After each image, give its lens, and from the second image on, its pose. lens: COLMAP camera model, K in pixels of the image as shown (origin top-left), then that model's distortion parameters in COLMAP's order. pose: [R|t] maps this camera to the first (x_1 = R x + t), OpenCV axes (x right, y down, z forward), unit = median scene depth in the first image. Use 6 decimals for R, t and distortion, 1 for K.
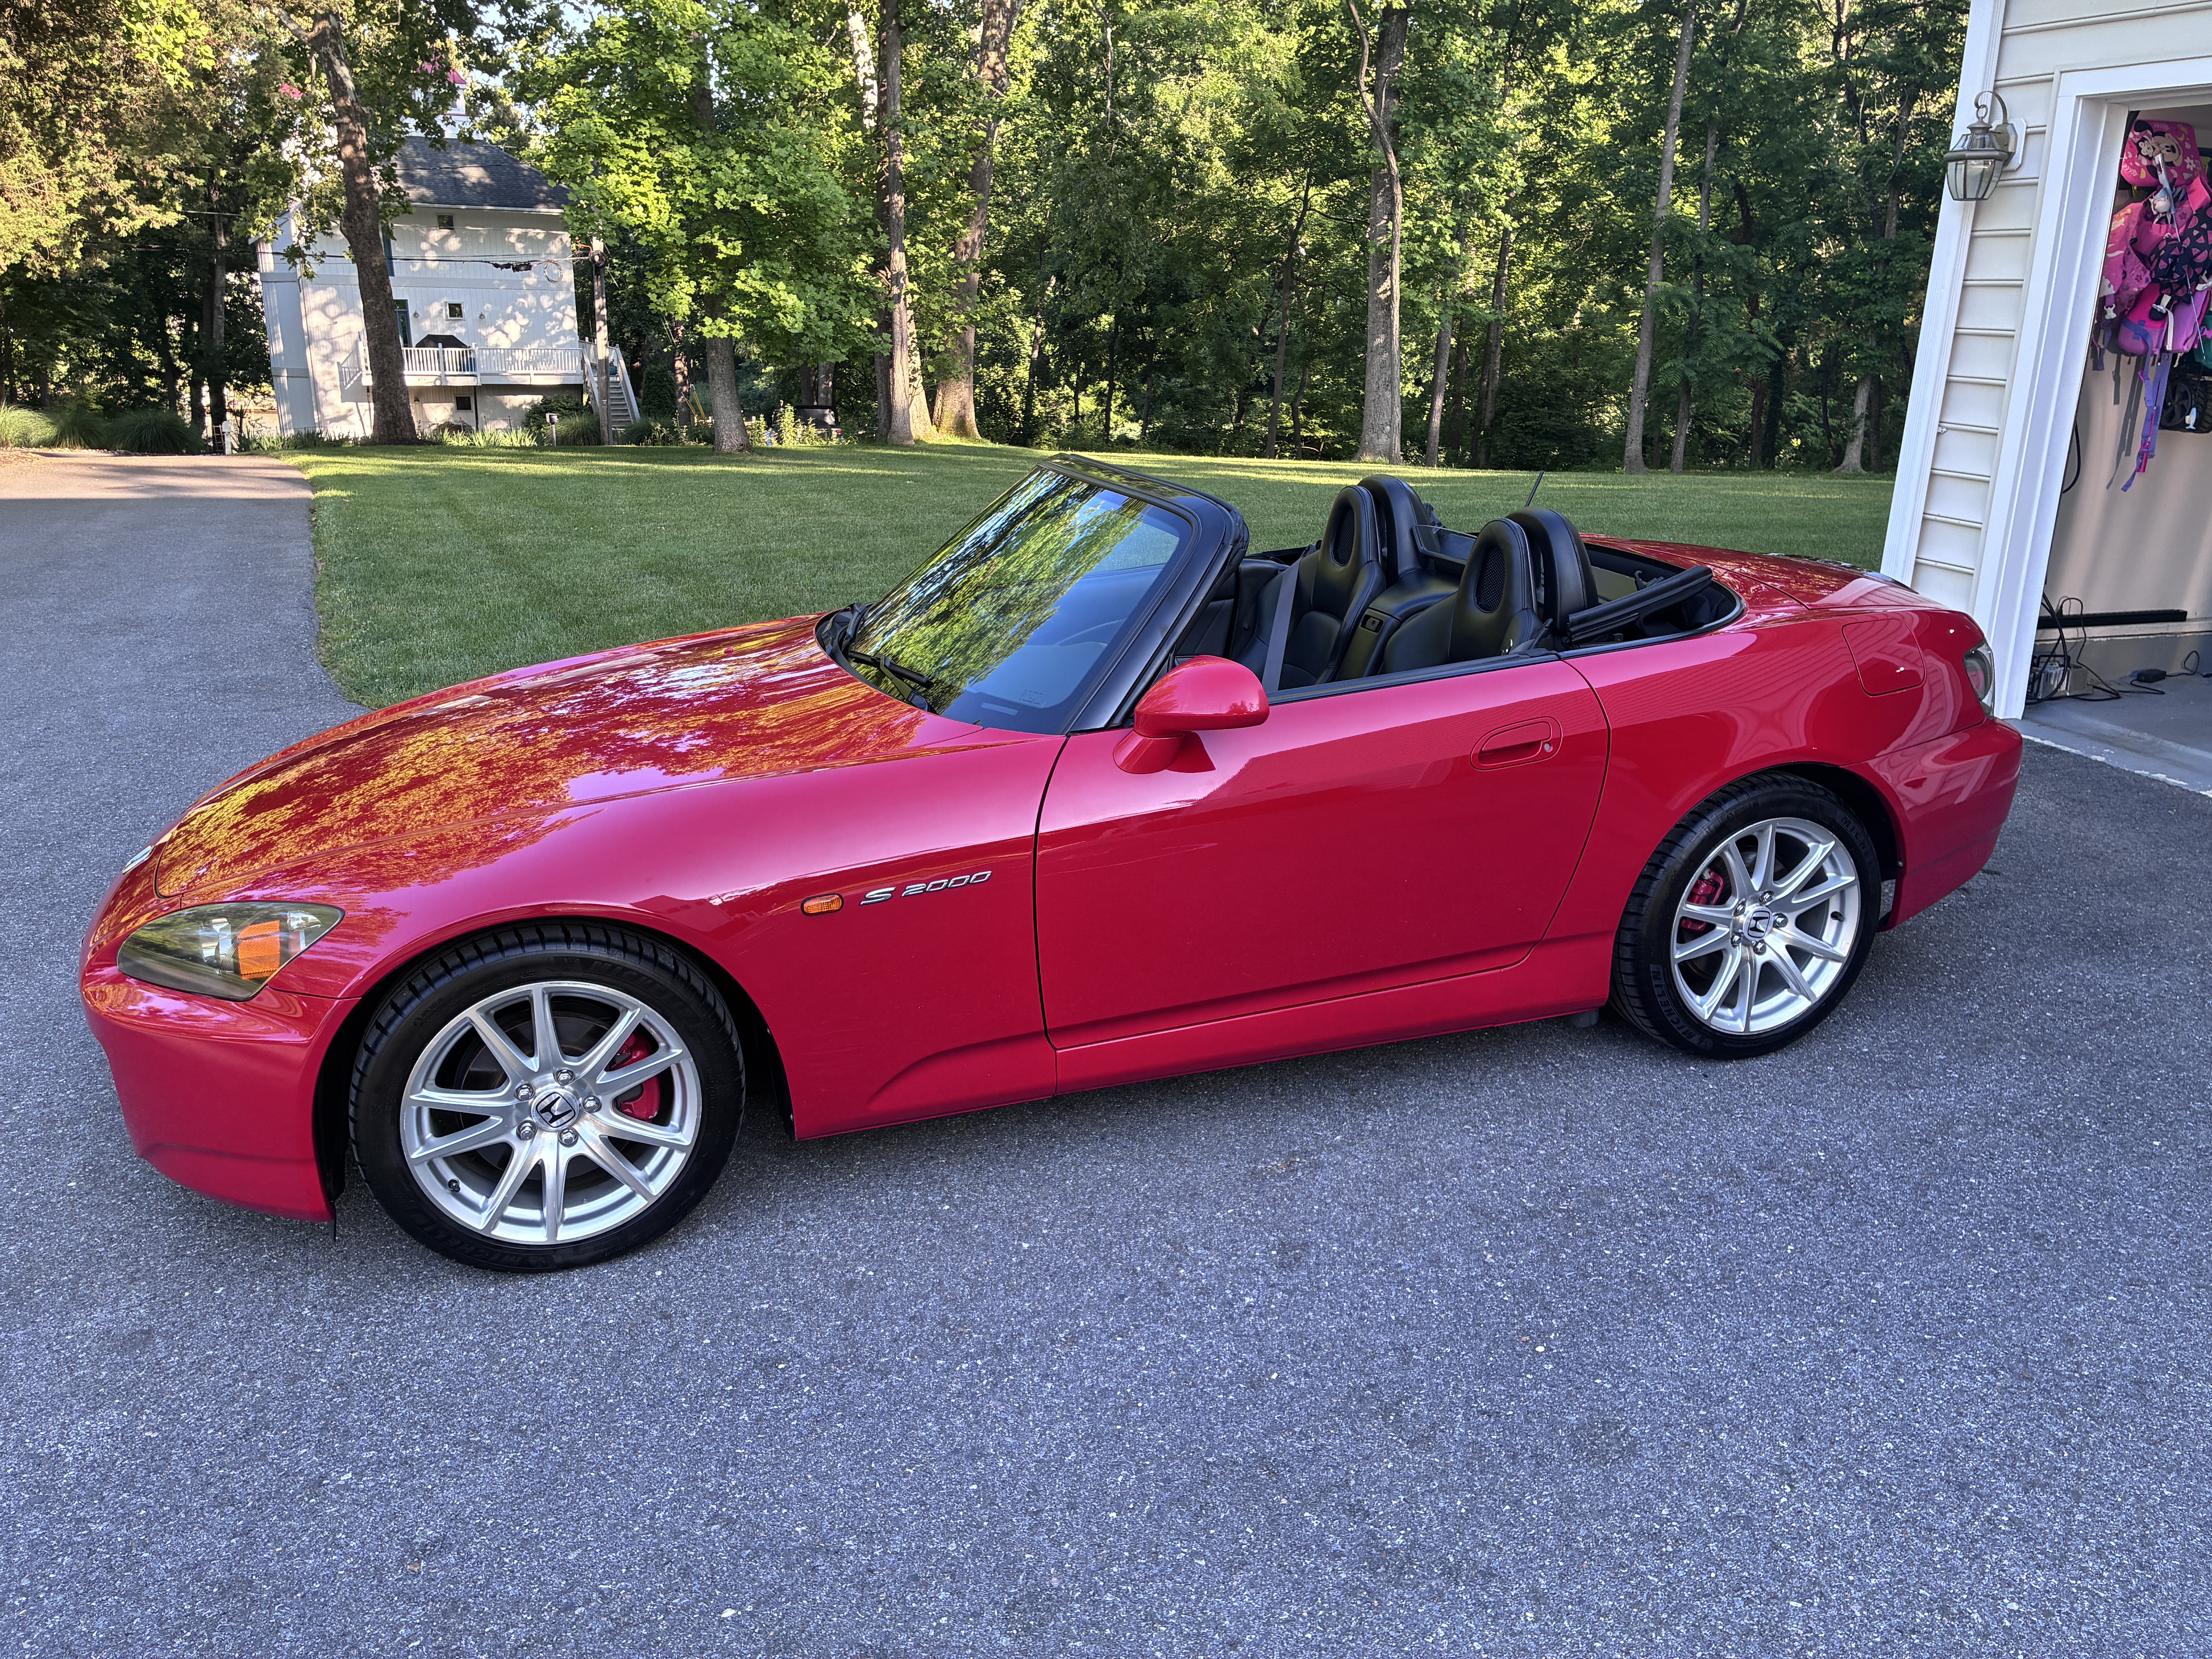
lens RADIAL K [[1679.2, 0, 1118.7], [0, 1679.2, 825.9], [0, 0, 1]] dist [0.050733, -0.075324]
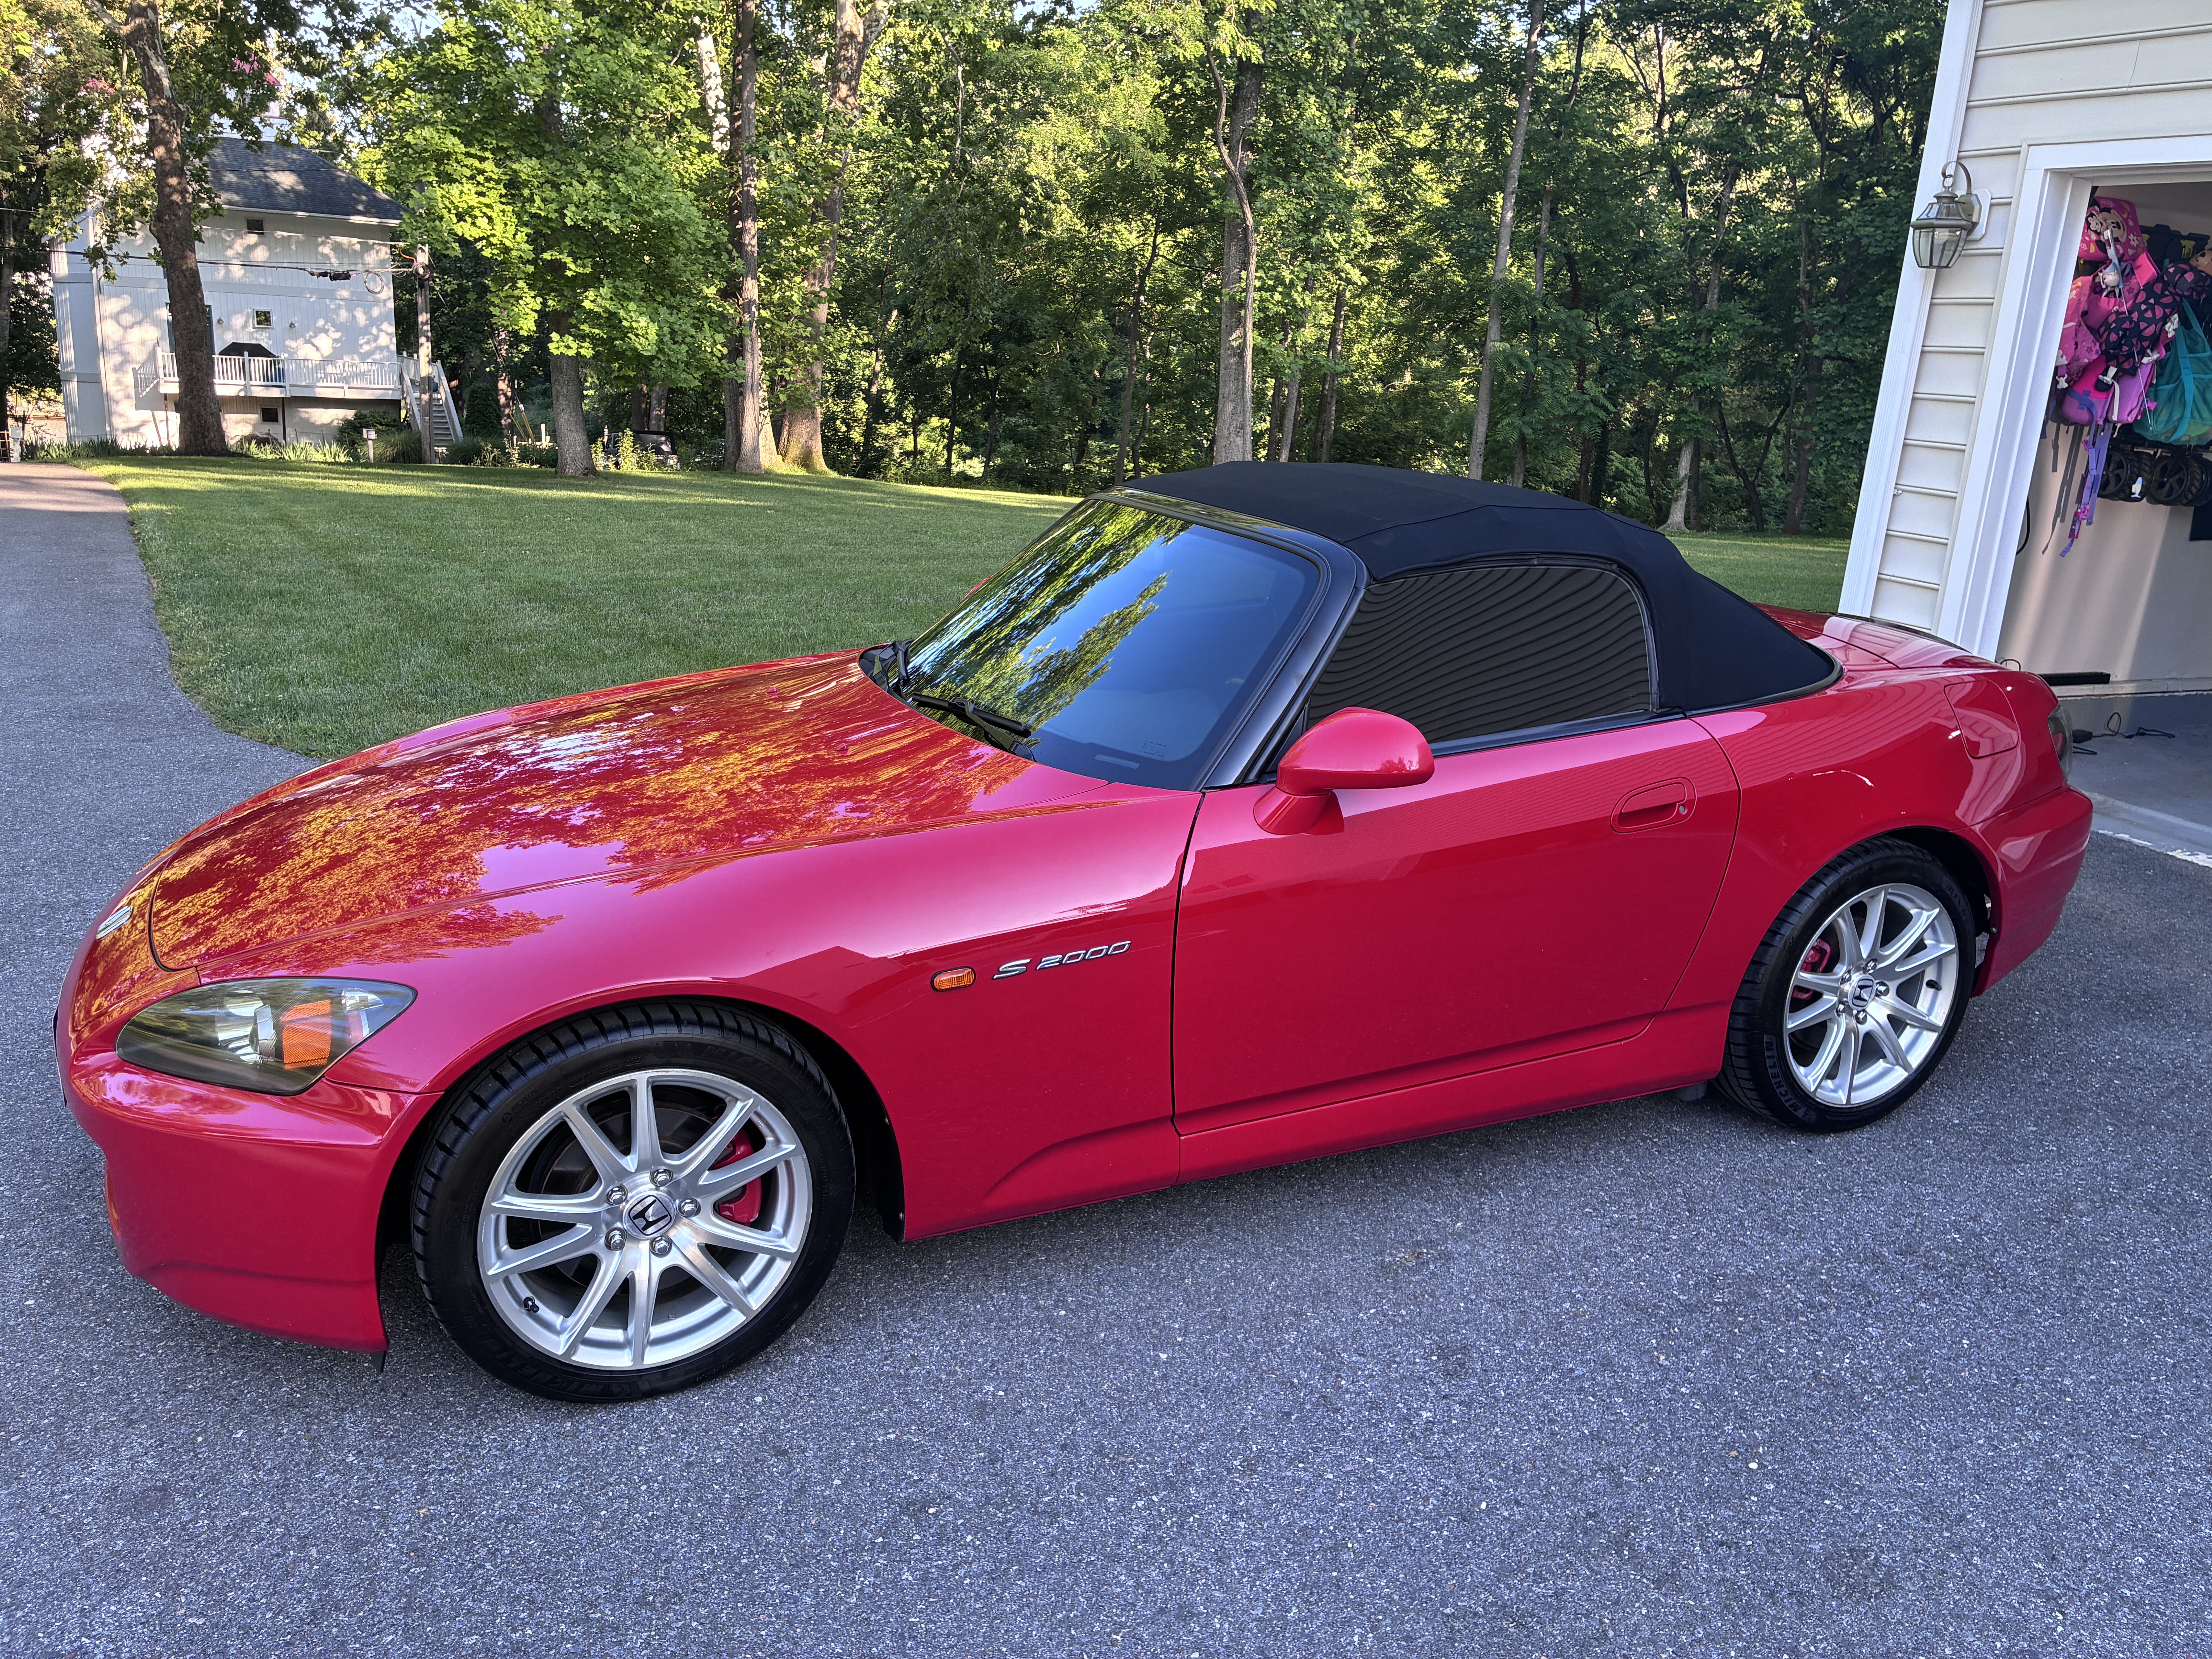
lens RADIAL K [[1679.2, 0, 1124.4], [0, 1679.2, 828.4], [0, 0, 1]] dist [0.050733, -0.075324]
pose [[0.994441, 0.010378, 0.104786, -0.140134], [-0.008175, 0.999737, -0.021426, -0.011444], [-0.104981, 0.020451, 0.994264, 0.078821]]
